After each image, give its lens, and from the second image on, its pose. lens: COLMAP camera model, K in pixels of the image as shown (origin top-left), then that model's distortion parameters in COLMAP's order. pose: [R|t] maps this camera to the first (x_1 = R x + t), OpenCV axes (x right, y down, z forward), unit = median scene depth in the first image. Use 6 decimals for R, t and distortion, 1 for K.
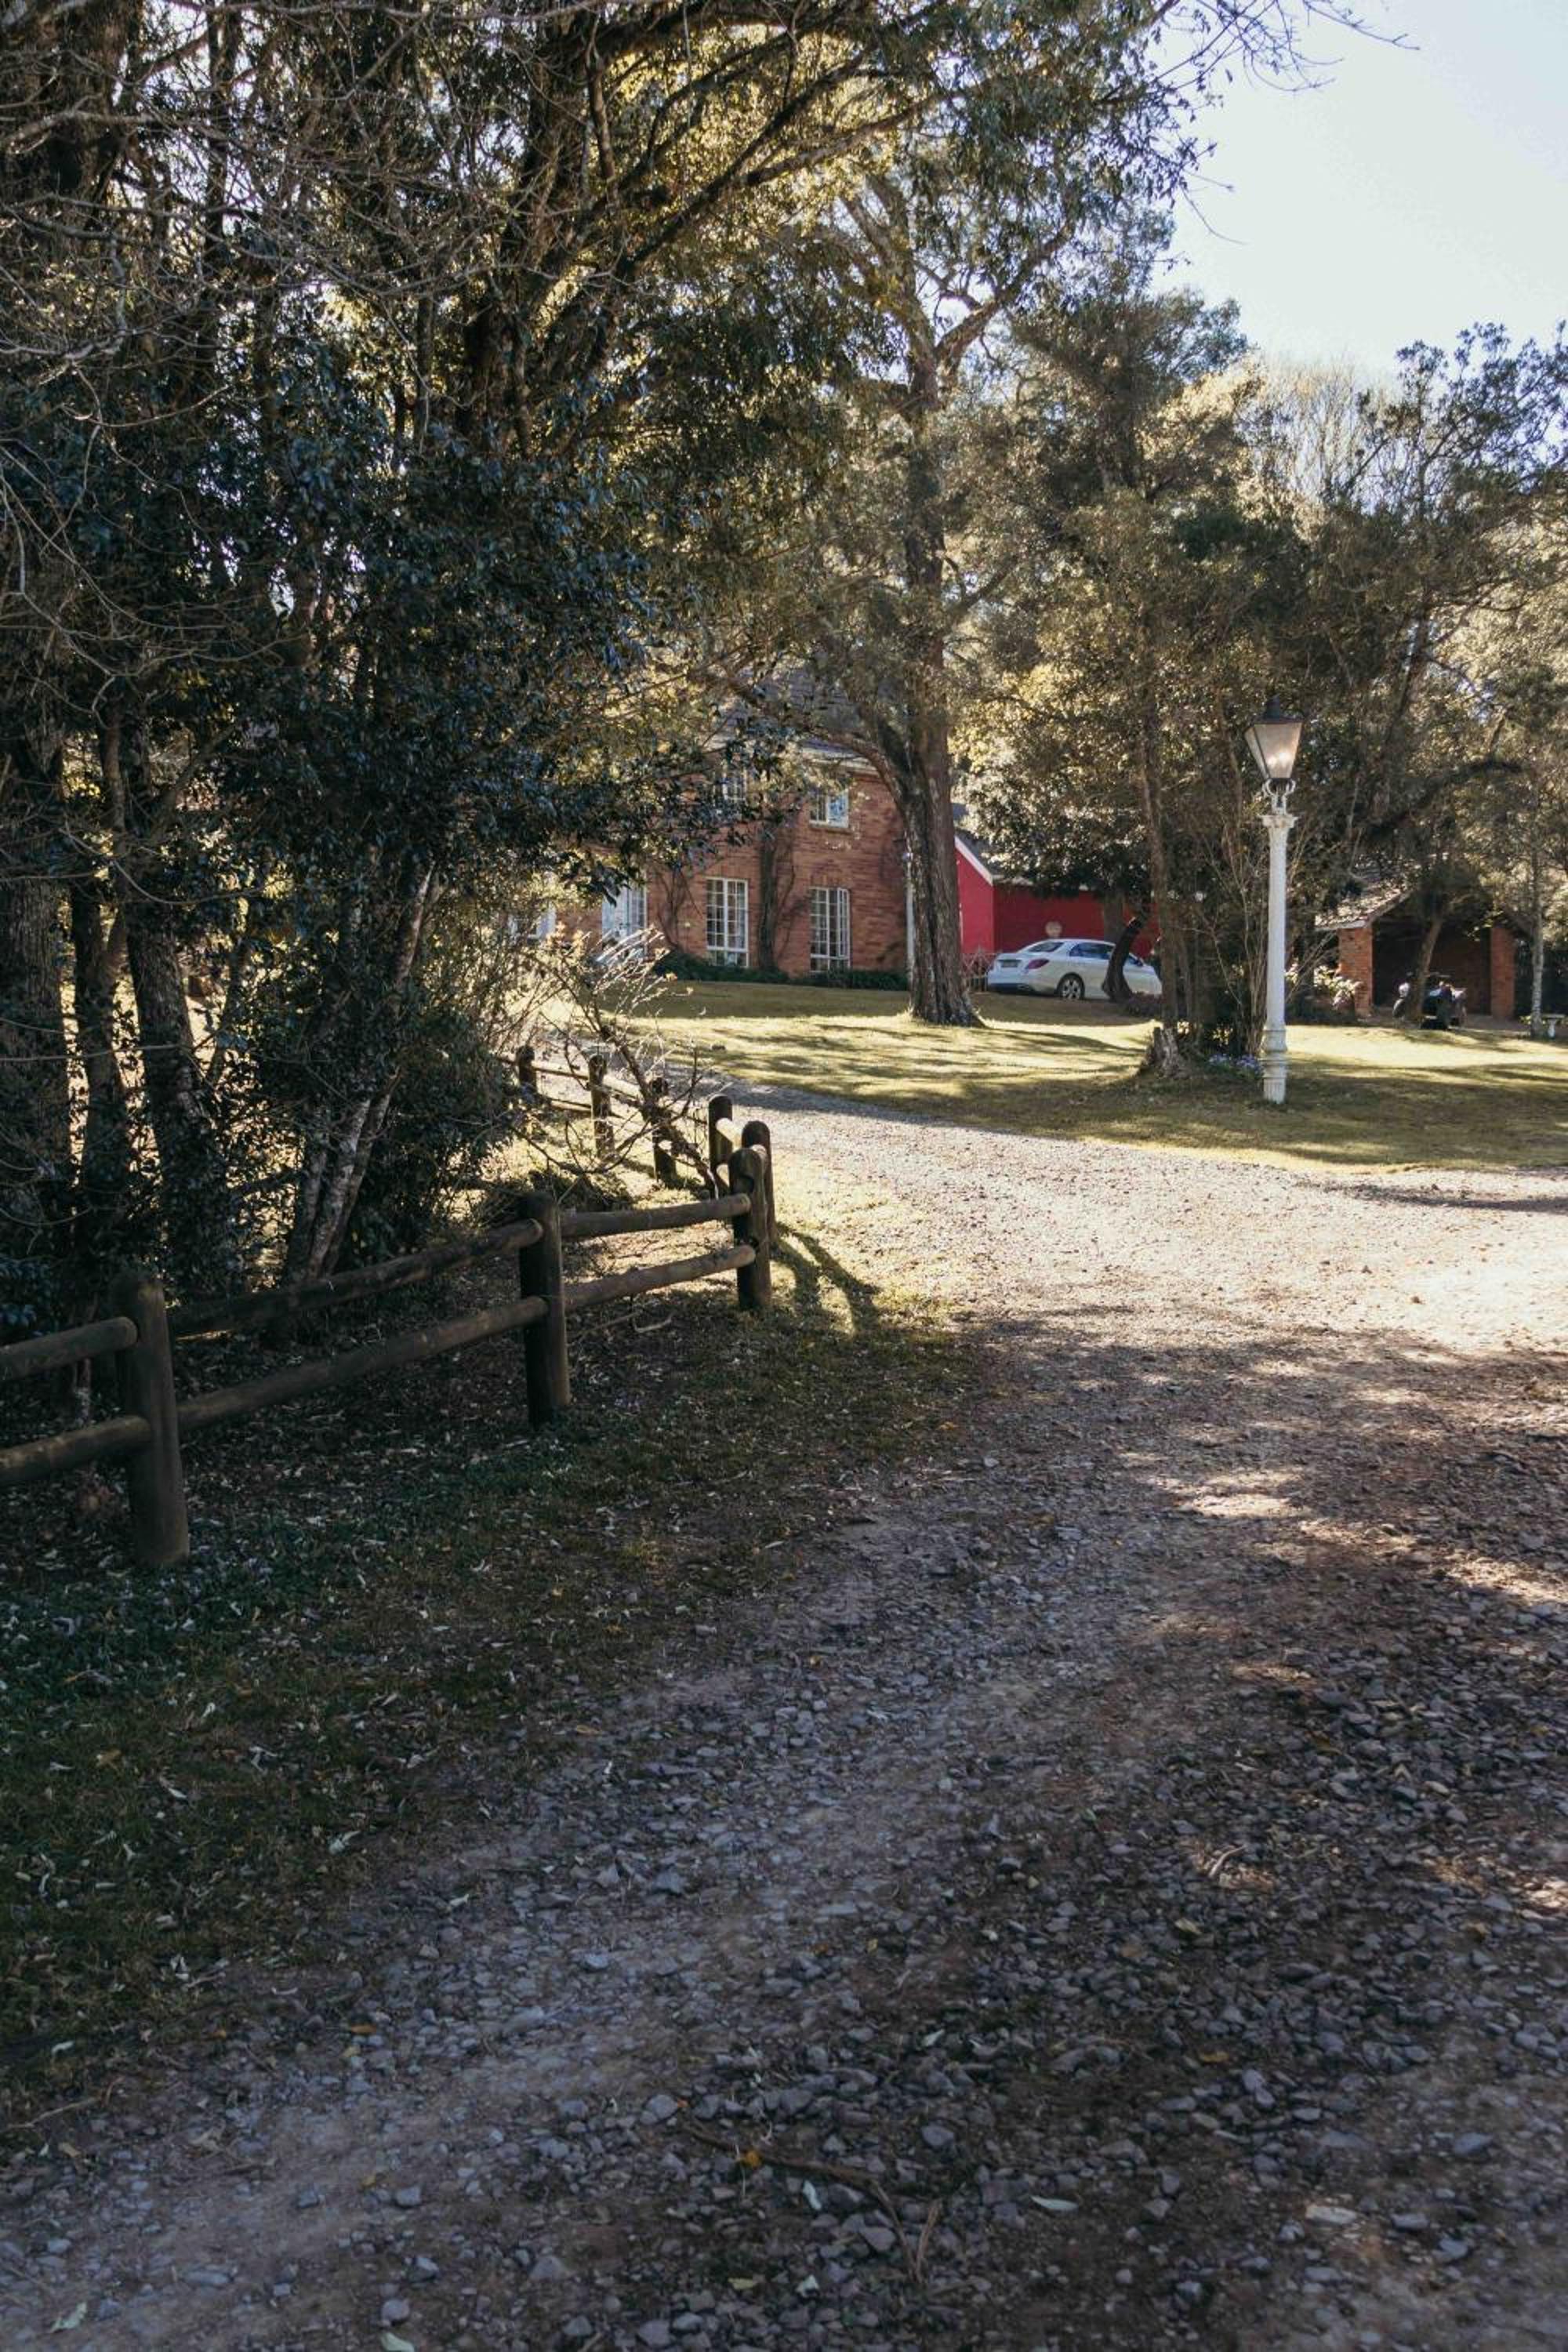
lens RADIAL K [[2584.8, 0, 784.4], [0, 2584.8, 1179.7], [0, 0, 1]] dist [0.017965, 0.000000]
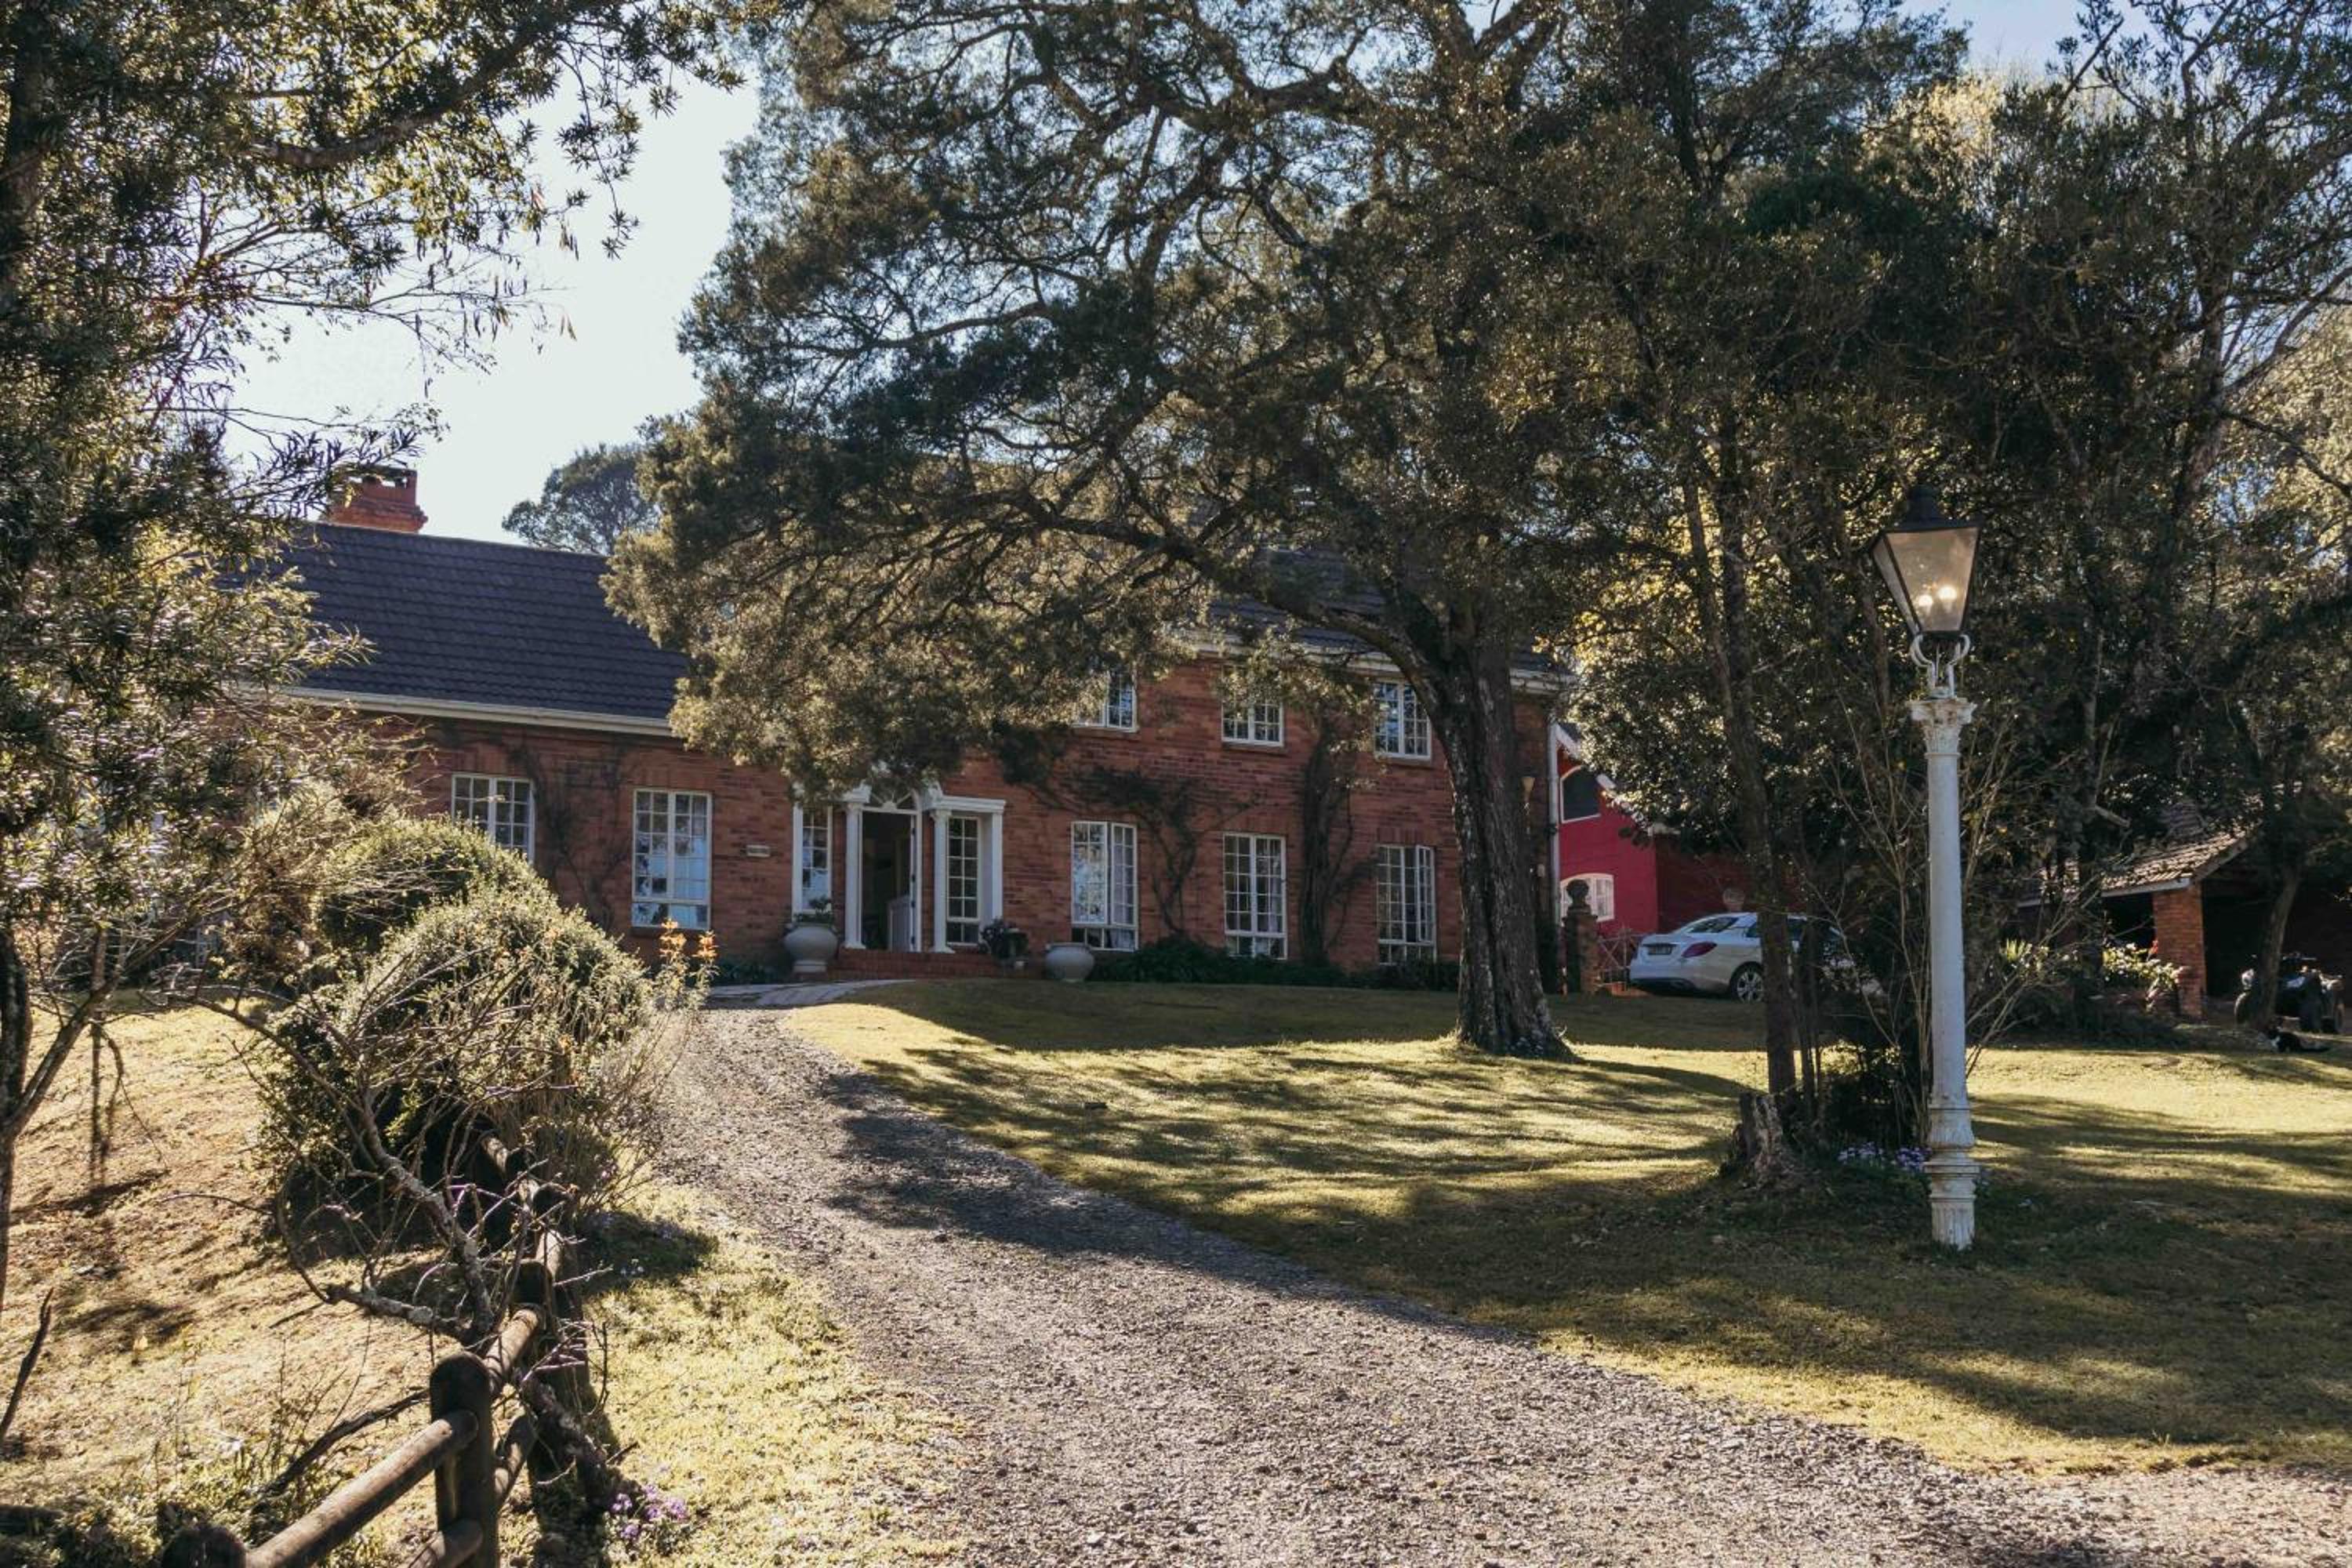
lens RADIAL K [[3102.1, 0, 1174.2], [0, 3102.1, 781.8], [0, 0, 1]] dist [0.014783, 0.000000]
pose [[0.994474, -0.018481, -0.103344, 0.061305], [0.004581, 0.991084, -0.133158, -0.024550], [0.104884, 0.131949, 0.985692, 0.218366]]
